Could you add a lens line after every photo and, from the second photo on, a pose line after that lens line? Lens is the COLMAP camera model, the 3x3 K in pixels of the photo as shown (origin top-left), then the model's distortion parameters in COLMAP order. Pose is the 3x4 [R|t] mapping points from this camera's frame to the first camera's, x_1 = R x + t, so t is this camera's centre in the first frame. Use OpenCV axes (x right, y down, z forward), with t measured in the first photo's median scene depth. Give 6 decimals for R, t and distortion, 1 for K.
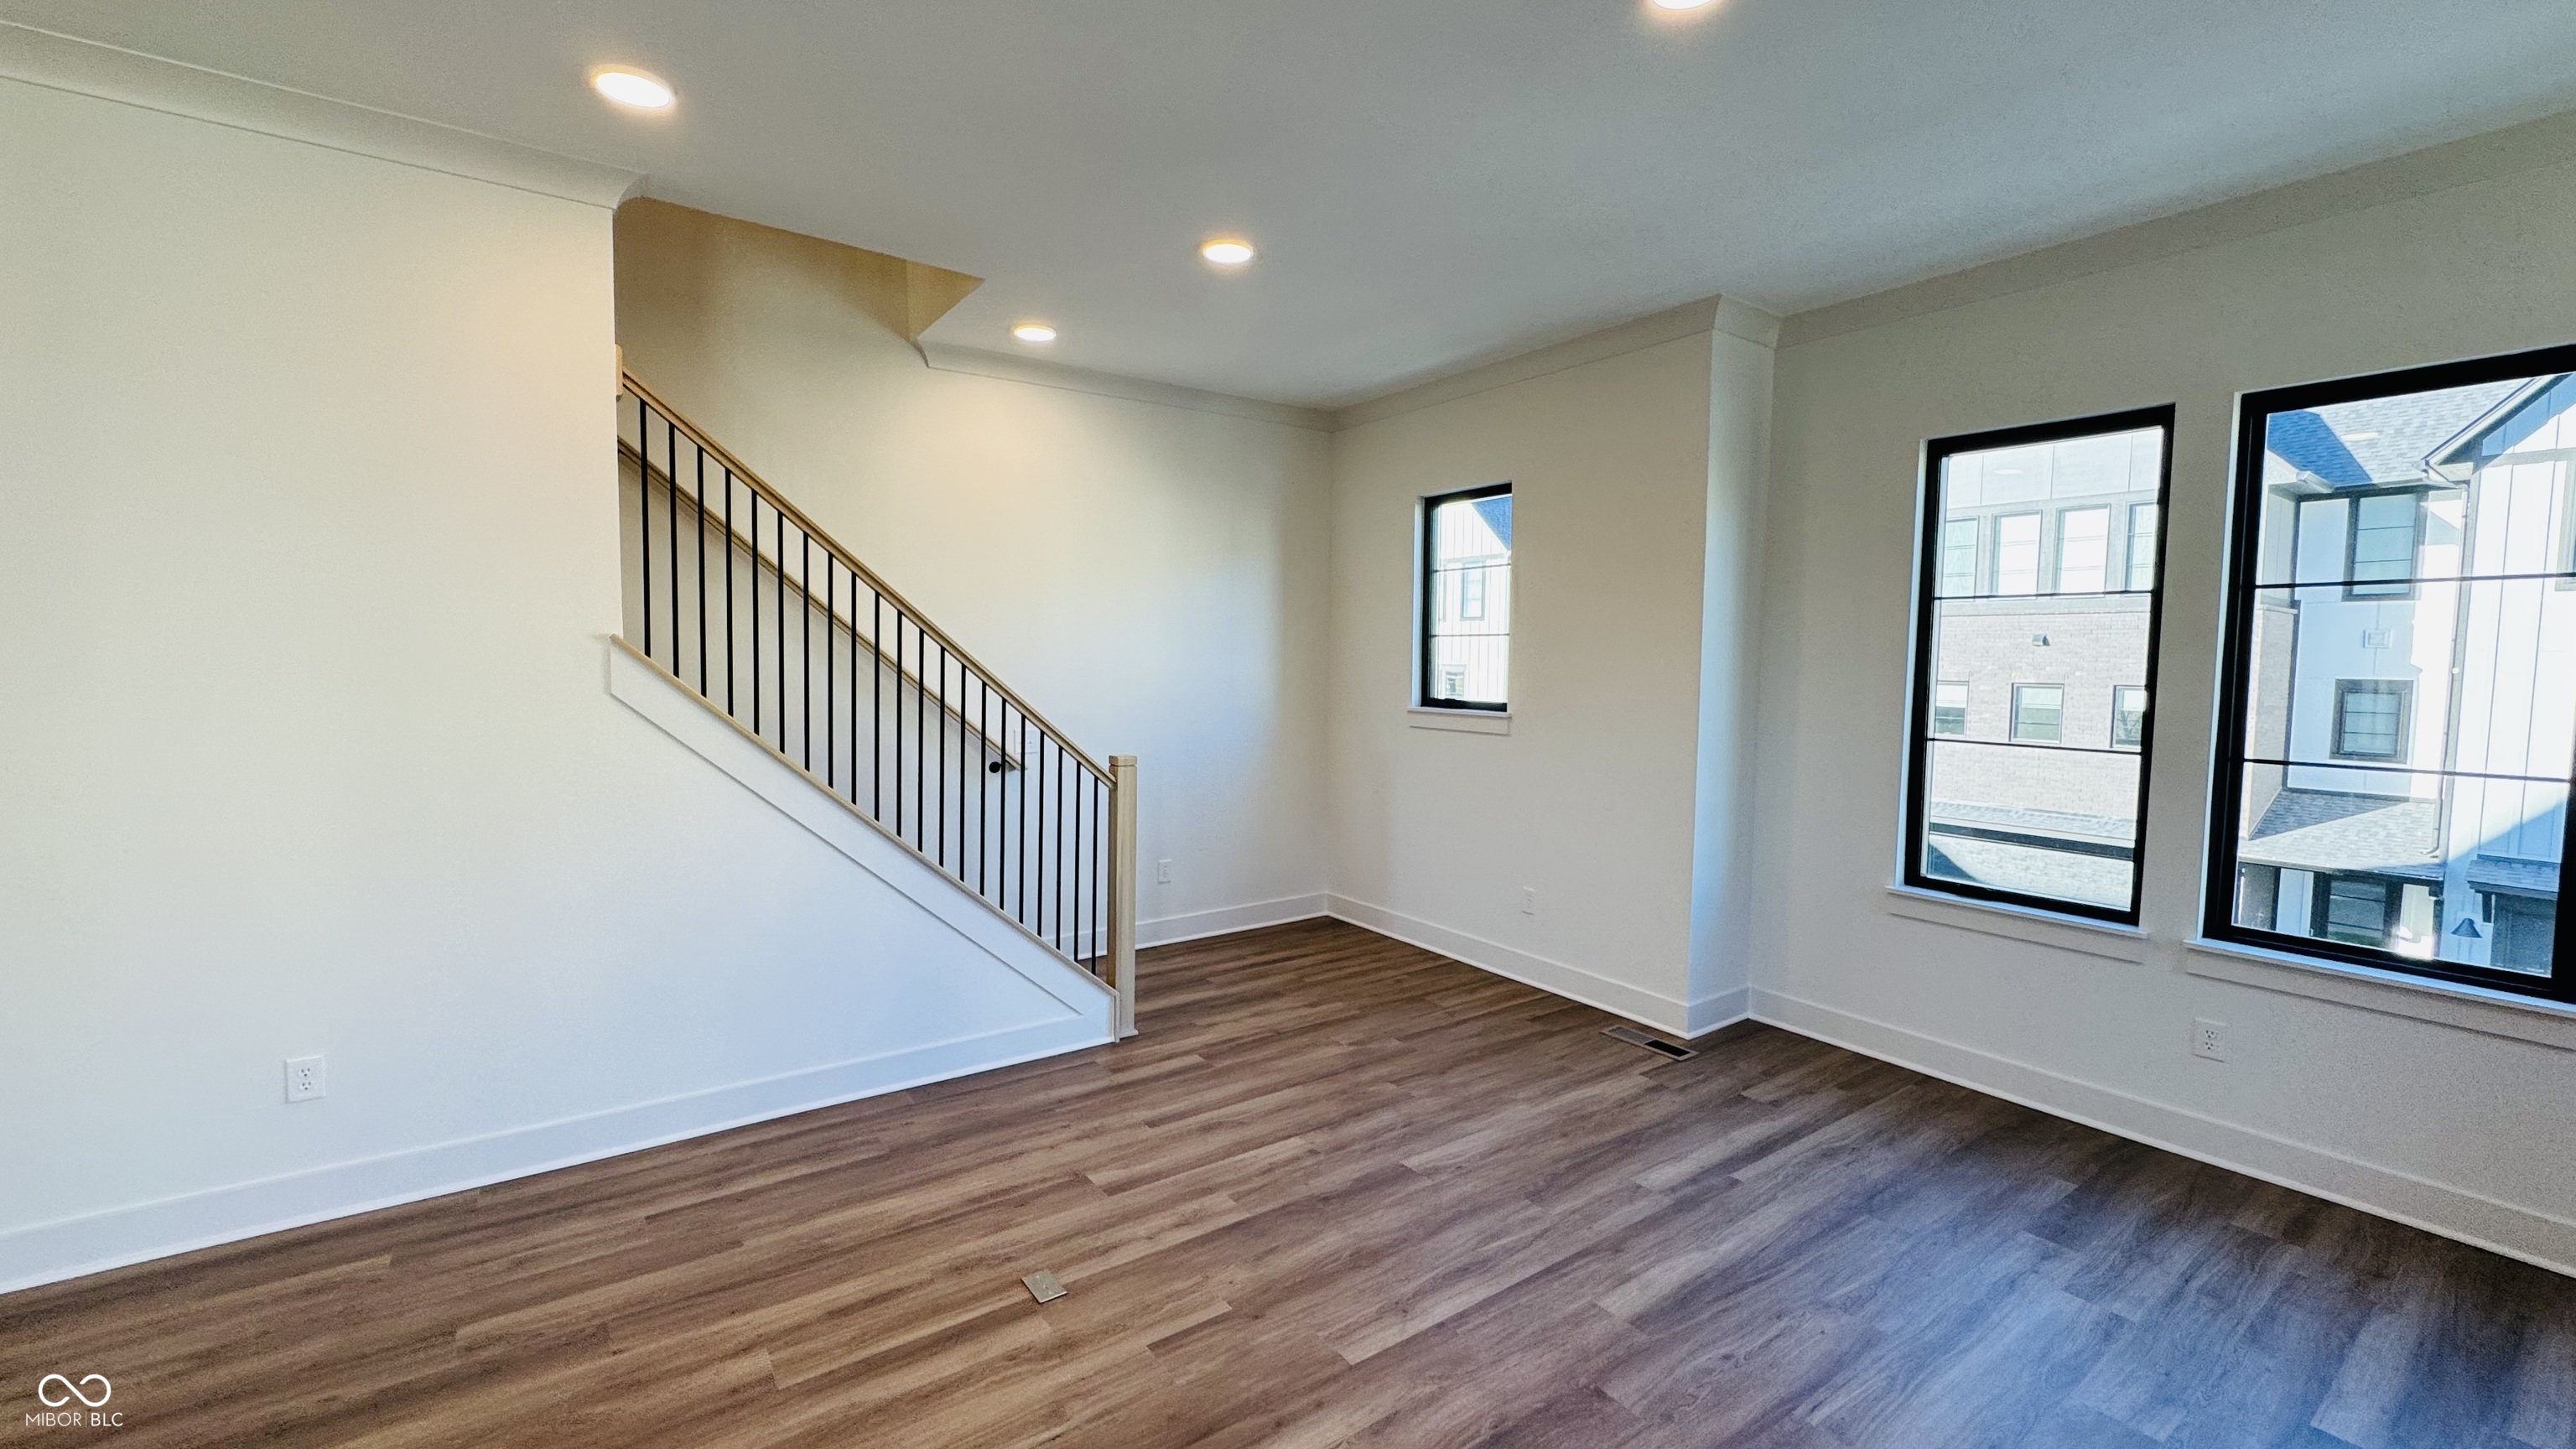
lens RADIAL K [[1030.2, 0, 1288.0], [0, 1030.2, 724.5], [0, 0, 1]] dist [-0.001444, 0.000613]
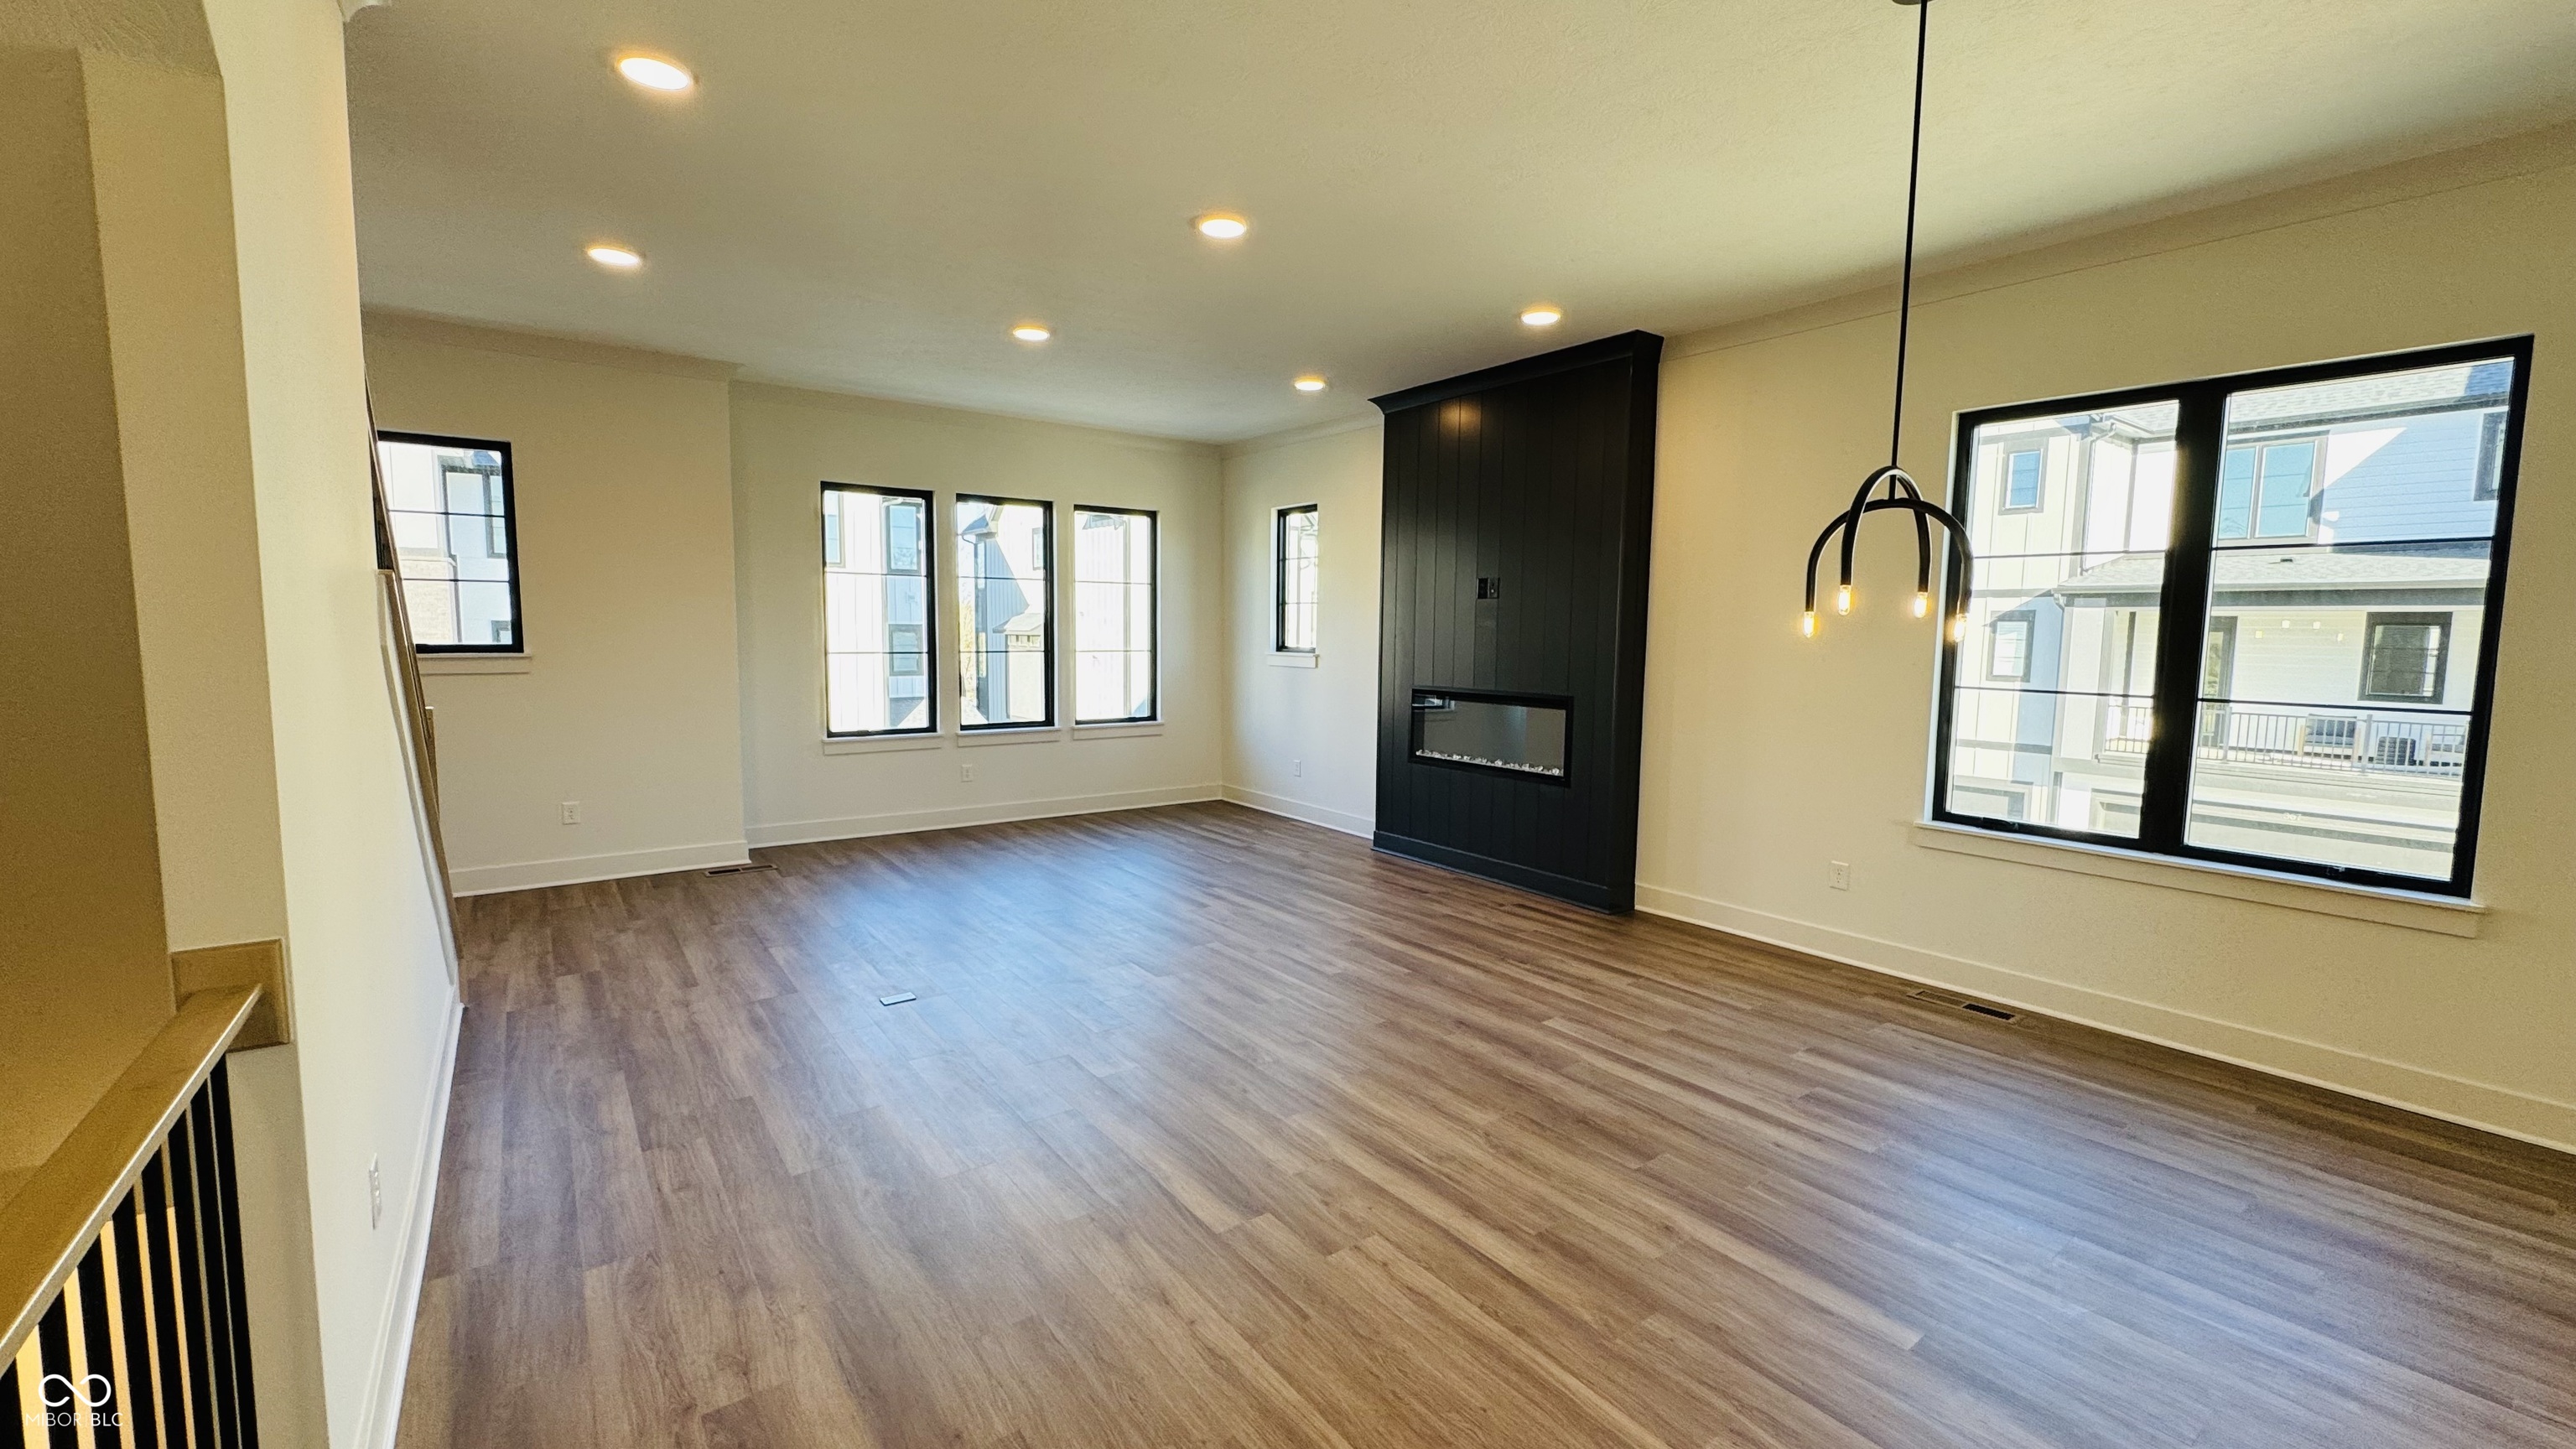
lens RADIAL K [[1030.2, 0, 1288.0], [0, 1030.2, 724.5], [0, 0, 1]] dist [-0.001444, 0.000613]
pose [[-0.025163, -0.108977, 0.993726, -1.314071], [0.056883, 0.992274, 0.110258, -0.014815], [-0.998064, 0.059300, -0.018770, 0.290266]]
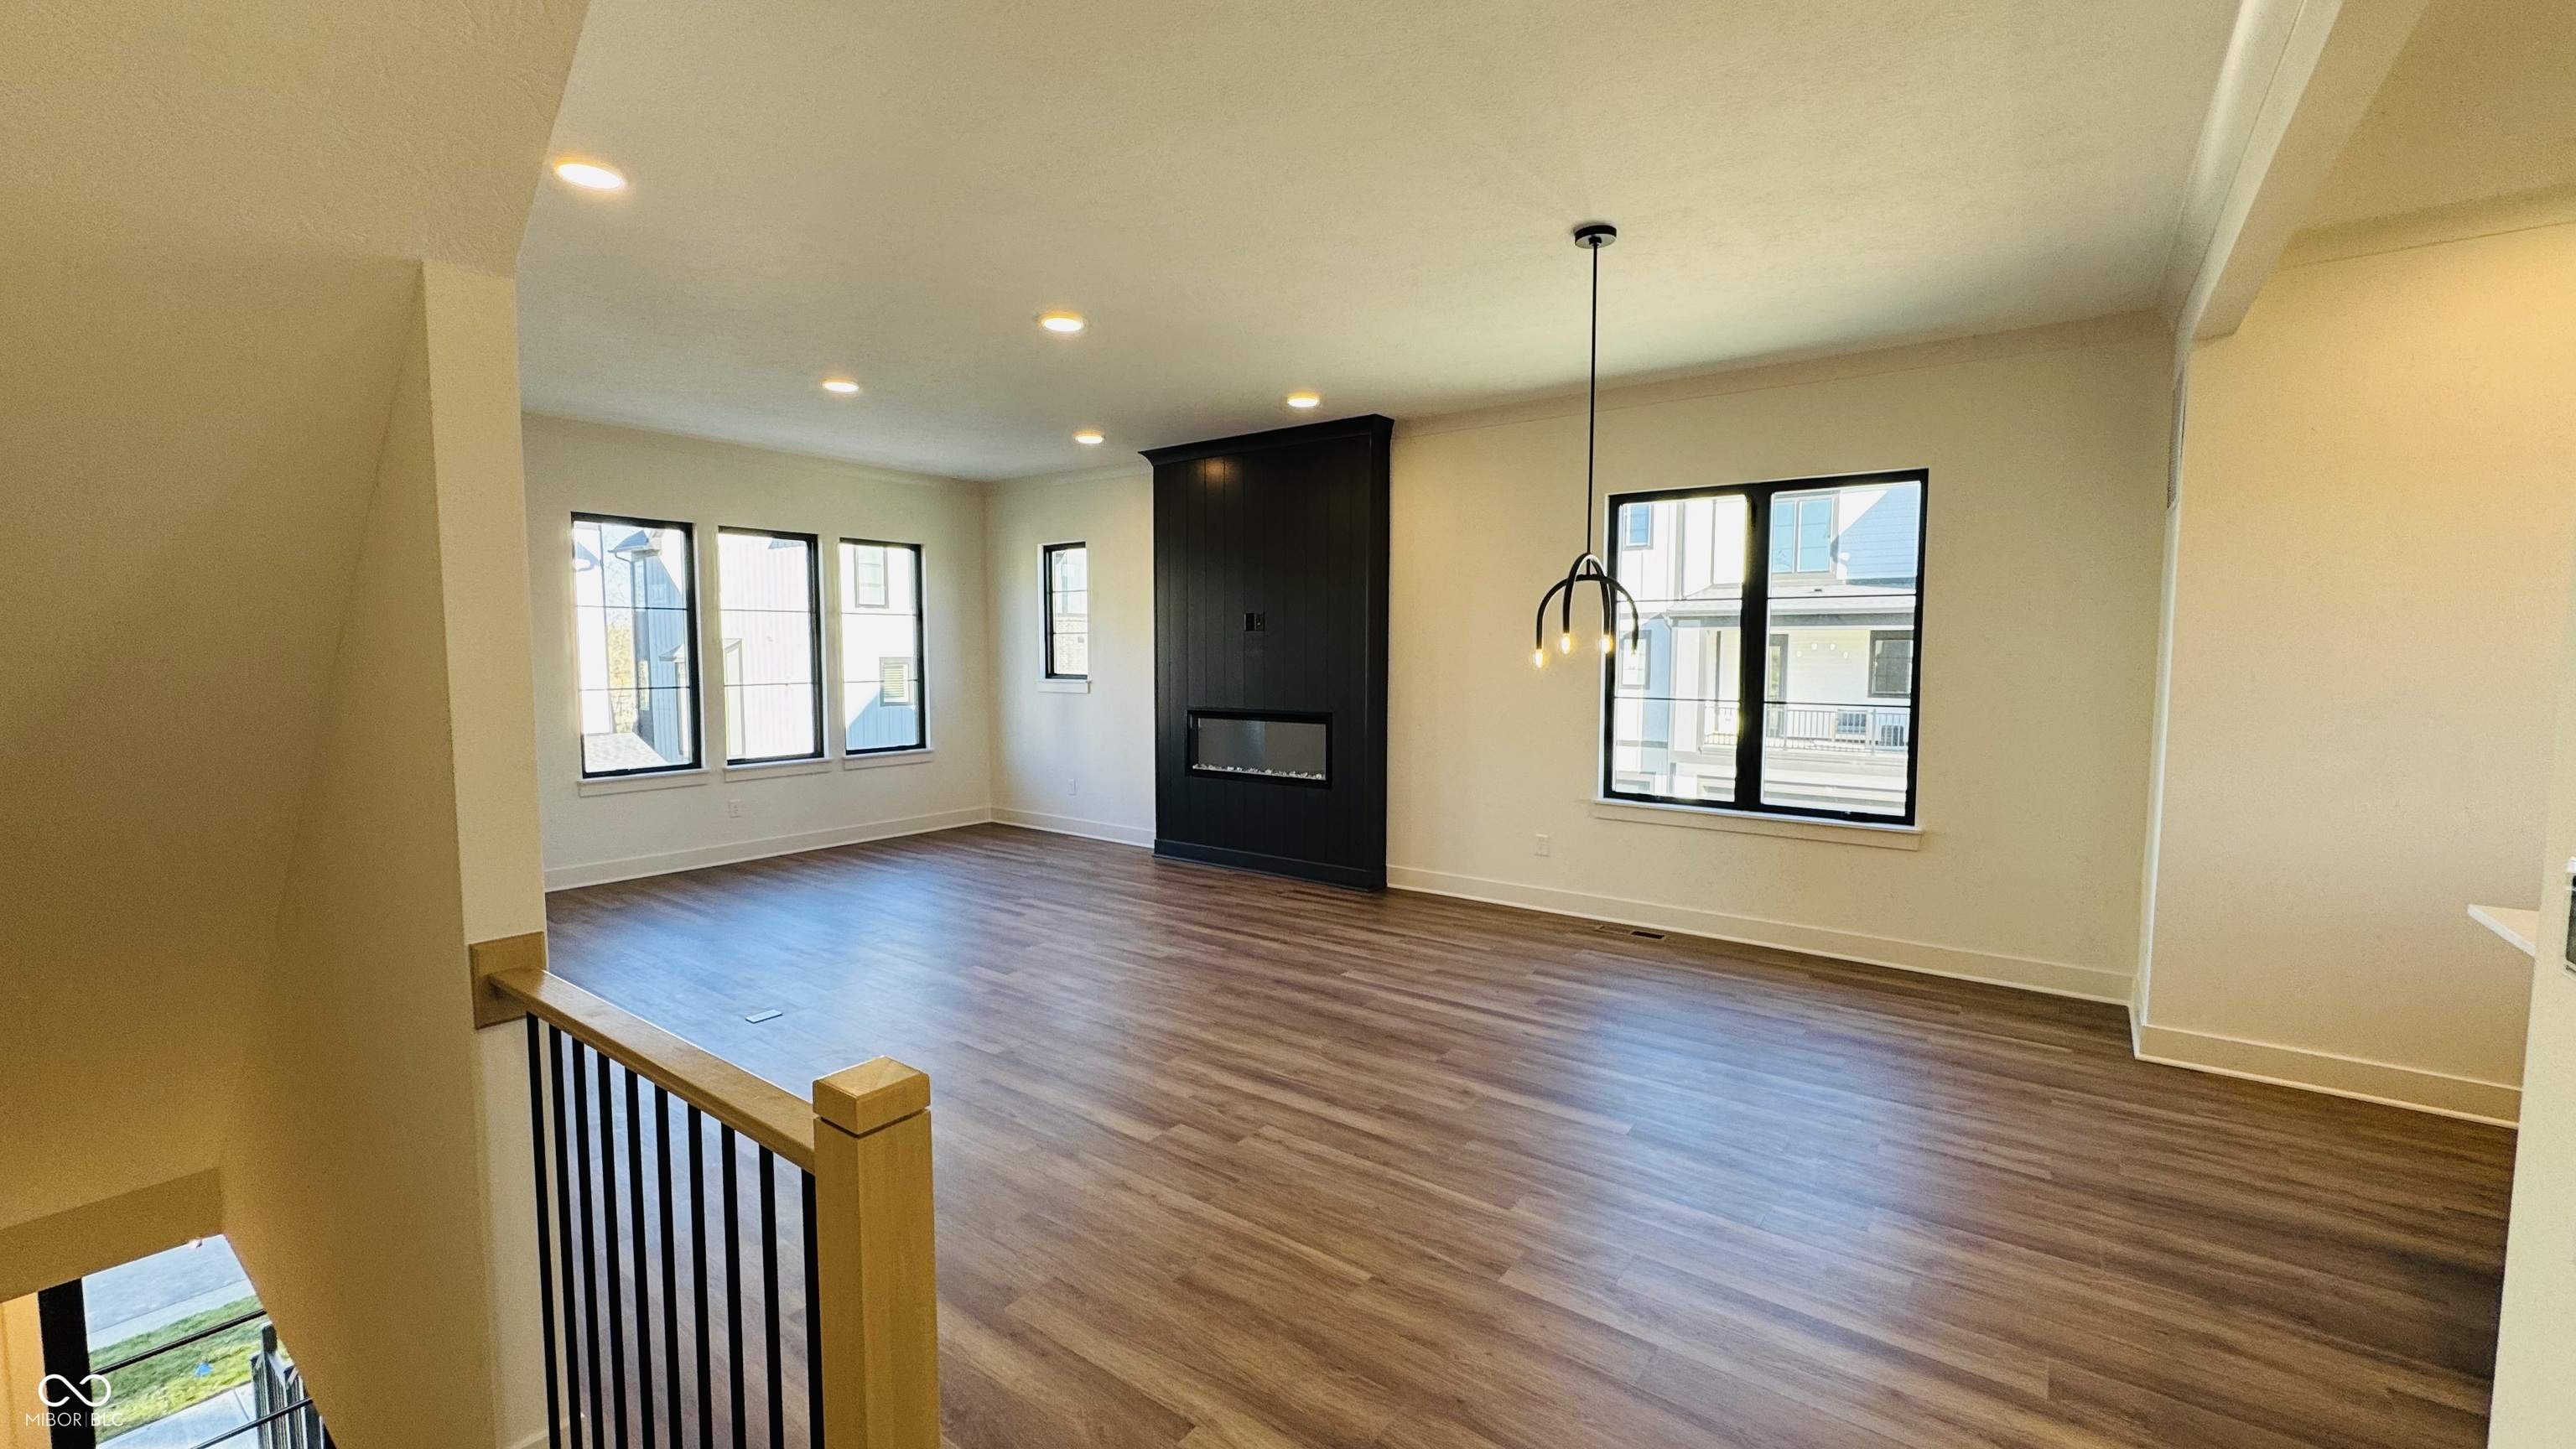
lens RADIAL K [[1030.2, 0, 1288.0], [0, 1030.2, 724.5], [0, 0, 1]] dist [-0.001444, 0.000613]
pose [[-0.310701, -0.084125, 0.946777, -1.515224], [0.060898, 0.992267, 0.108152, -0.046321], [-0.948555, 0.091260, -0.303176, 0.474493]]
